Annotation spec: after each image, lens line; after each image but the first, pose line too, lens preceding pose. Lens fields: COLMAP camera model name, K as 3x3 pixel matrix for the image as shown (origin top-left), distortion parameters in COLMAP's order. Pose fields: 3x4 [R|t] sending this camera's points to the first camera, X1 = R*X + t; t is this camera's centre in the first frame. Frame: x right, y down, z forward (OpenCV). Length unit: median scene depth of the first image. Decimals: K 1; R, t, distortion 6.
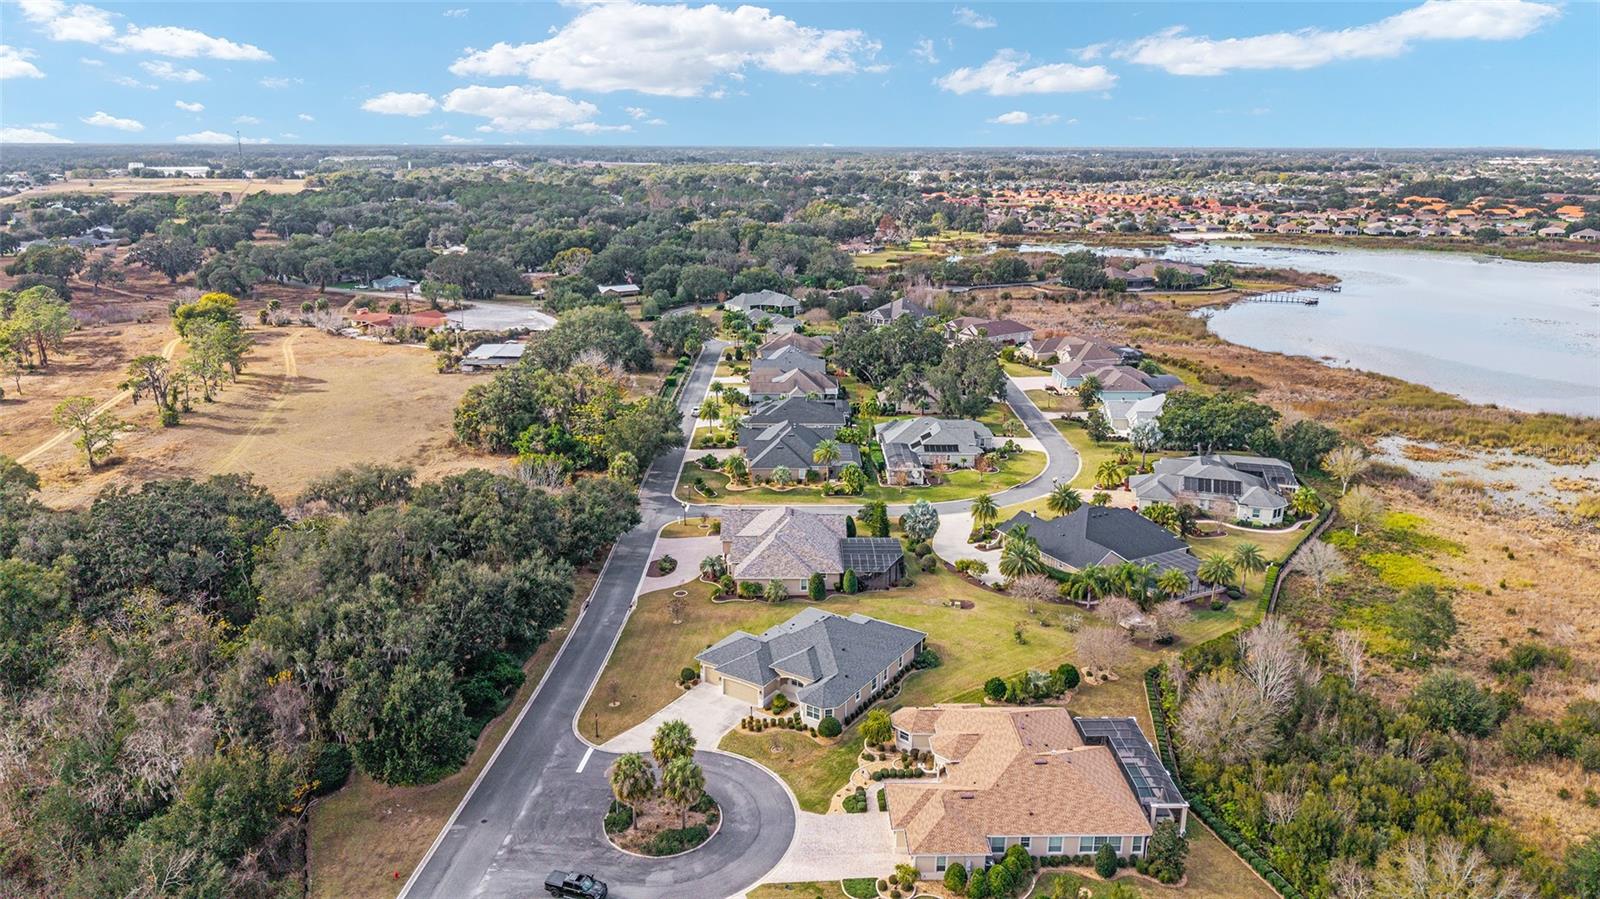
lens RADIAL K [[1057.8, 0, 800.0], [0, 1057.8, 449.5], [0, 0, 1]] dist [0.027352, -0.026882]
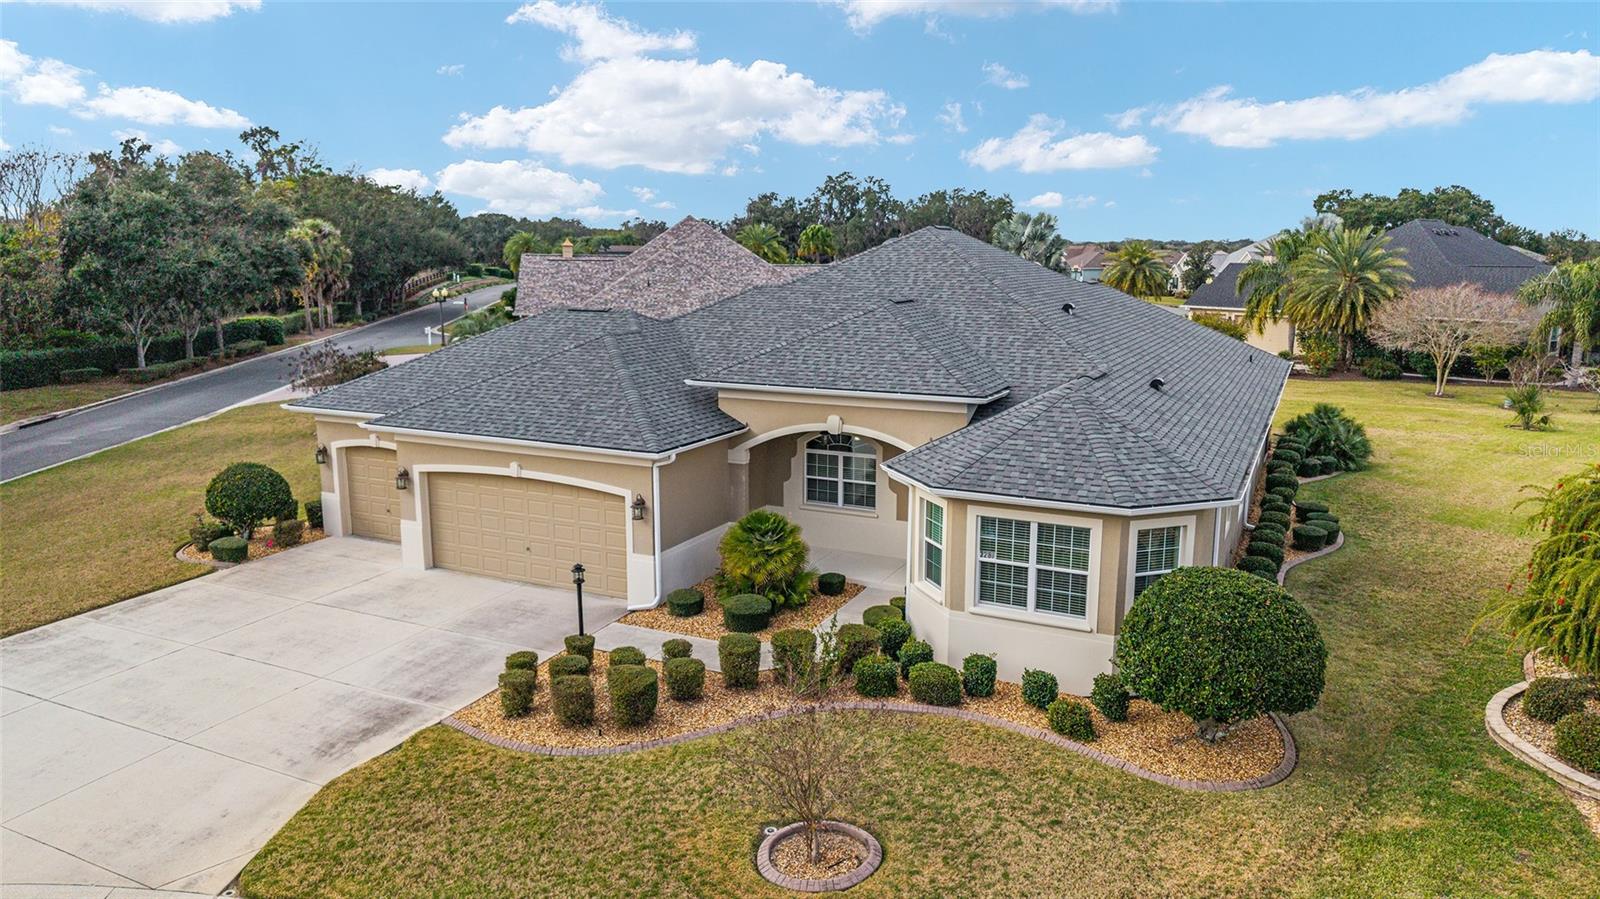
lens RADIAL K [[1070.9, 0, 798.2], [0, 1070.9, 458.8], [0, 0, 1]] dist [0.031419, -0.034986]
pose [[0.992189, -0.029633, 0.121169, -0.018663], [0.040099, 0.995584, -0.084874, 0.134390], [-0.118119, 0.089070, 0.988997, 0.473752]]
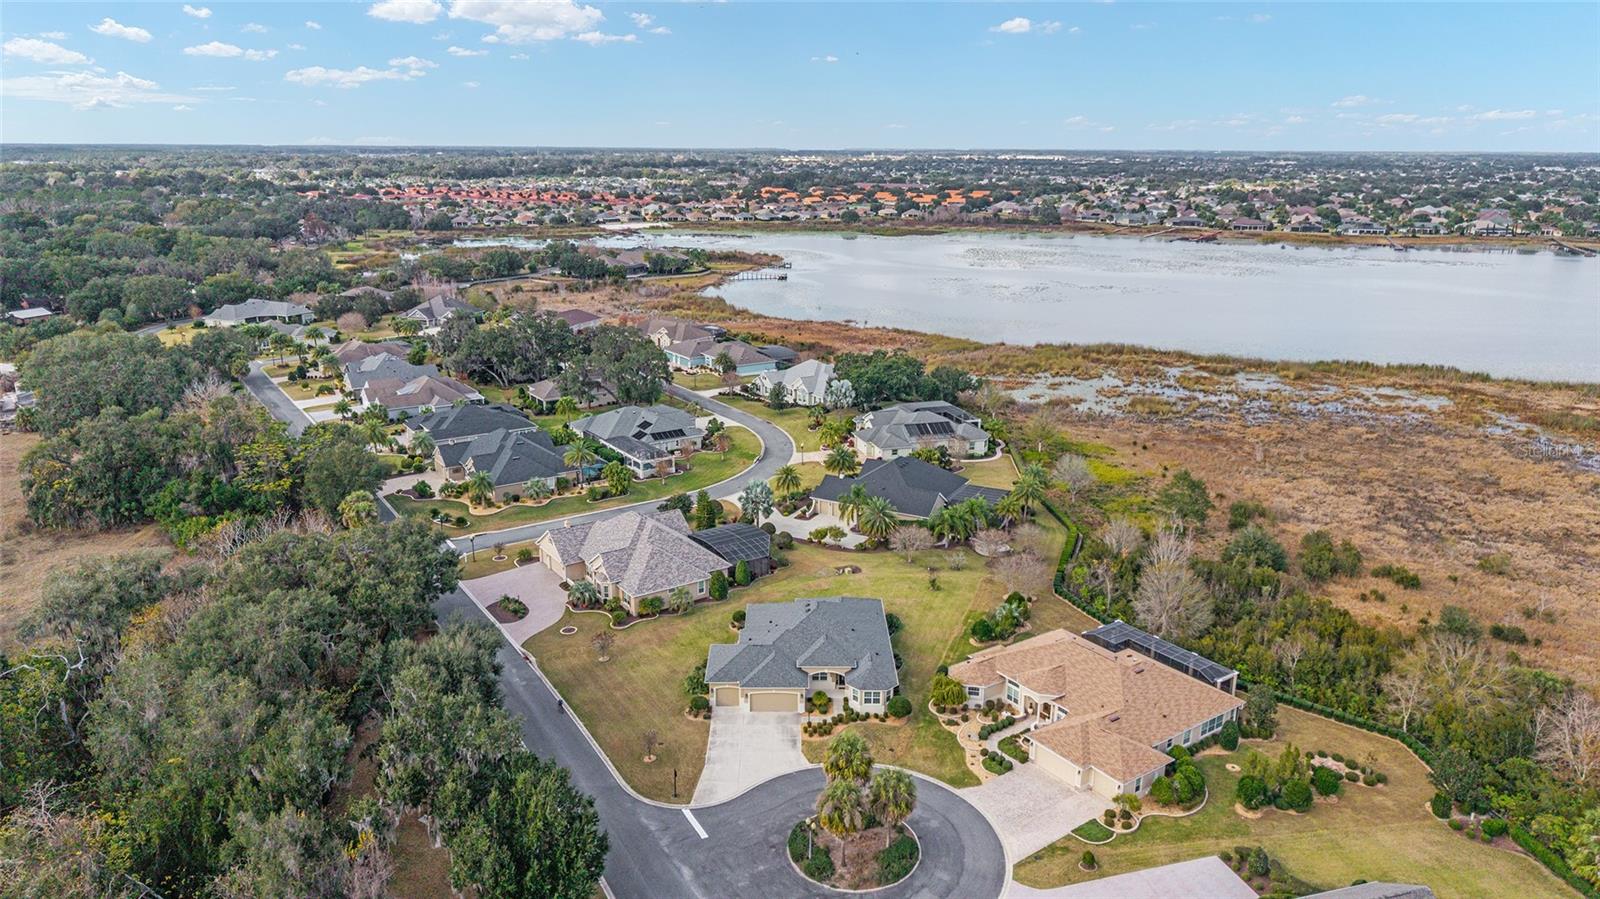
lens RADIAL K [[1053.4, 0, 802.6], [0, 1053.4, 455.1], [0, 0, 1]] dist [0.054700, -0.035503]
pose [[0.830857, -0.153994, 0.534754, -0.280202], [0.150834, 0.987296, 0.049959, -0.012389], [-0.535654, 0.039150, 0.843529, 0.124861]]
